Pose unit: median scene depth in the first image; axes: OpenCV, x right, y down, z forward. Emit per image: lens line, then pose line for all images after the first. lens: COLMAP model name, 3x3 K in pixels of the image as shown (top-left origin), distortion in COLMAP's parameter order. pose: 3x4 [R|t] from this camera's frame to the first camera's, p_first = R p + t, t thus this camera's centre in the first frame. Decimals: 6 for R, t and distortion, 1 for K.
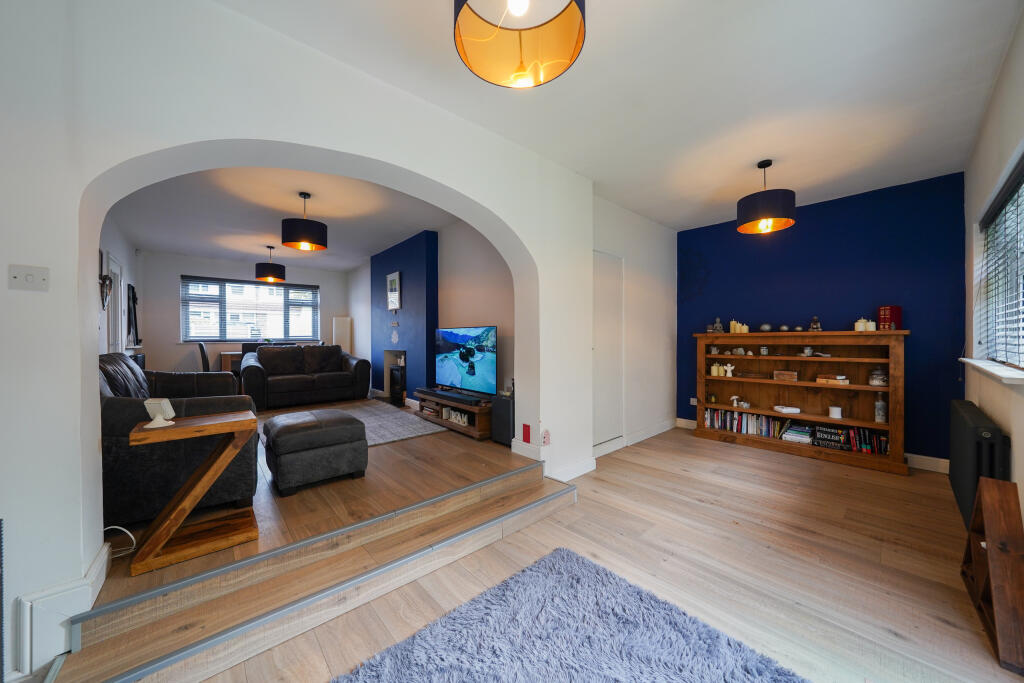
lens RADIAL K [[357.7, 0, 508.5], [0, 357.7, 339.1], [0, 0, 1]] dist [-0.031154, 0.007917]
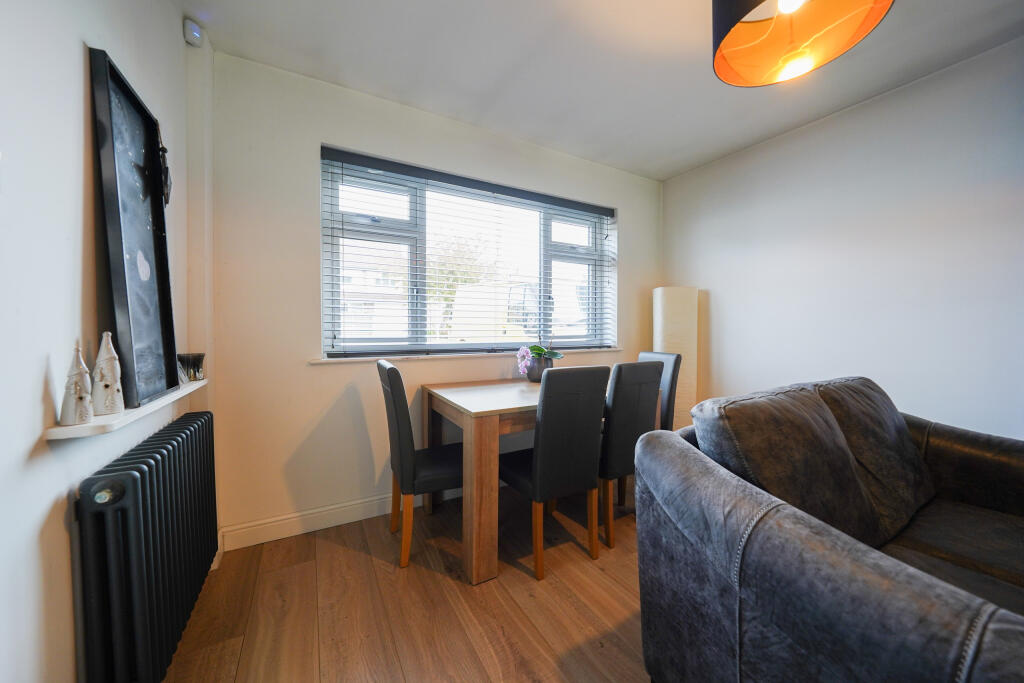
lens RADIAL K [[367.1, 0, 512.0], [0, 367.1, 341.5], [0, 0, 1]] dist [-0.011711, -0.000048]
pose [[0.978551, 0.012269, -0.205640, -1.068849], [-0.006059, 0.999507, 0.030801, -0.026767], [0.205917, -0.028894, 0.978143, 1.088864]]
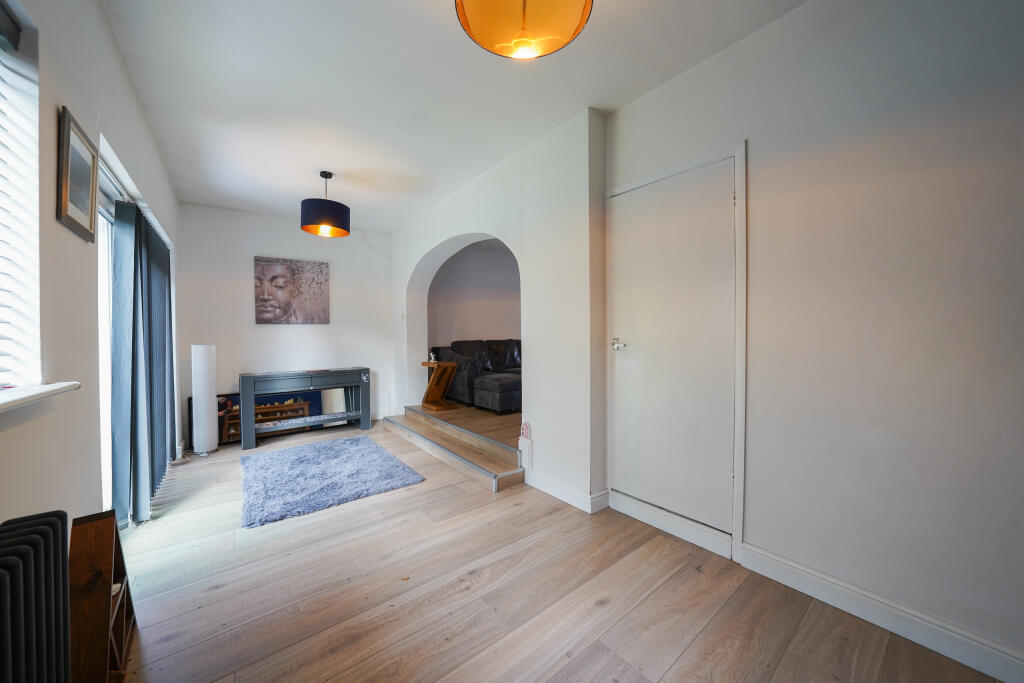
lens RADIAL K [[357.7, 0, 508.5], [0, 357.7, 339.1], [0, 0, 1]] dist [-0.031154, 0.007917]
pose [[-0.060216, 0.014438, -0.998081, 0.780037], [0.004037, 0.999891, 0.014221, 0.006448], [0.998177, -0.003173, -0.060267, 0.722311]]
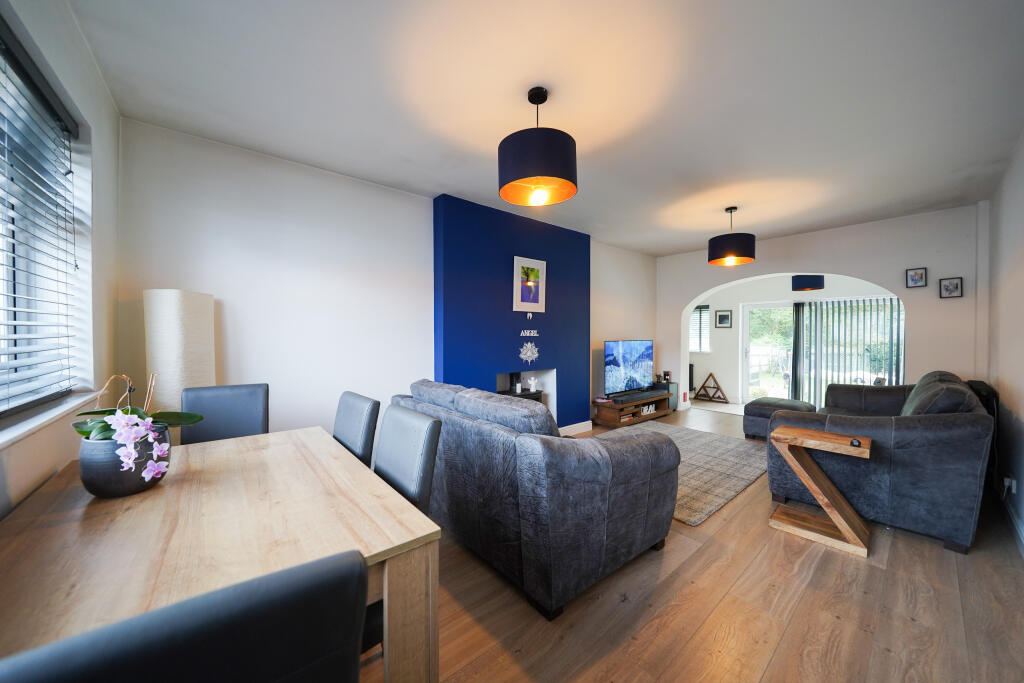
lens RADIAL K [[357.7, 0, 508.5], [0, 357.7, 339.1], [0, 0, 1]] dist [-0.031154, 0.007917]
pose [[0.017834, -0.009429, 0.999796, -1.396994], [0.003957, 0.999948, 0.009360, -0.051757], [-0.999833, 0.003790, 0.017871, 1.424108]]
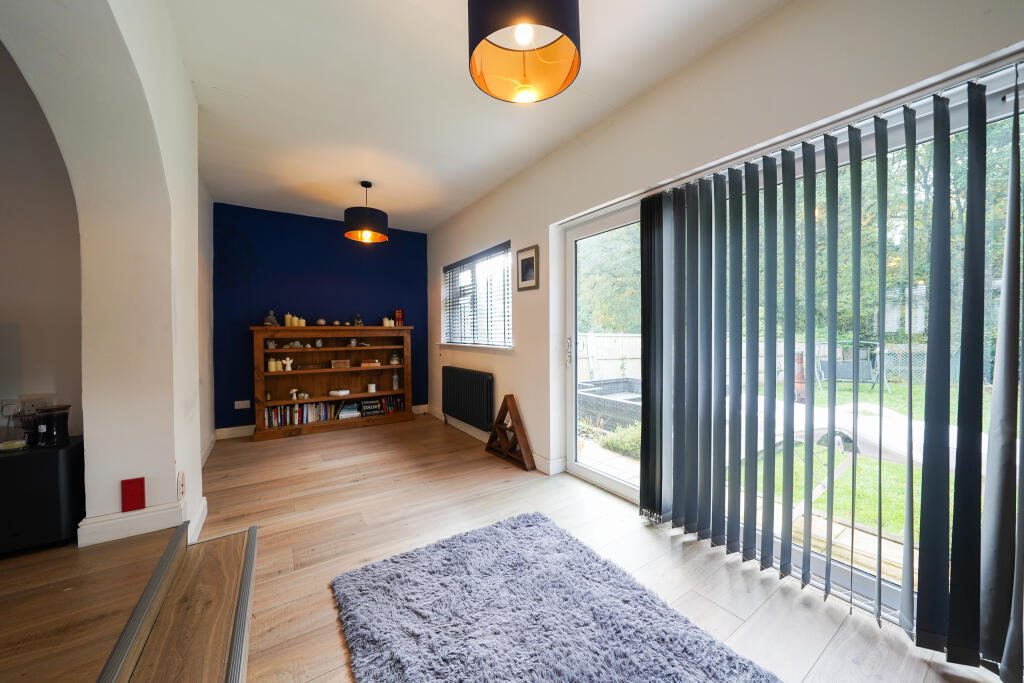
lens RADIAL K [[369.7, 0, 522.3], [0, 369.7, 339.7], [0, 0, 1]] dist [-0.021587, 0.000270]
pose [[0.126355, -0.014699, 0.991876, -0.319804], [0.007384, 0.999876, 0.013877, 0.010904], [-0.991958, 0.005571, 0.126448, 0.229988]]
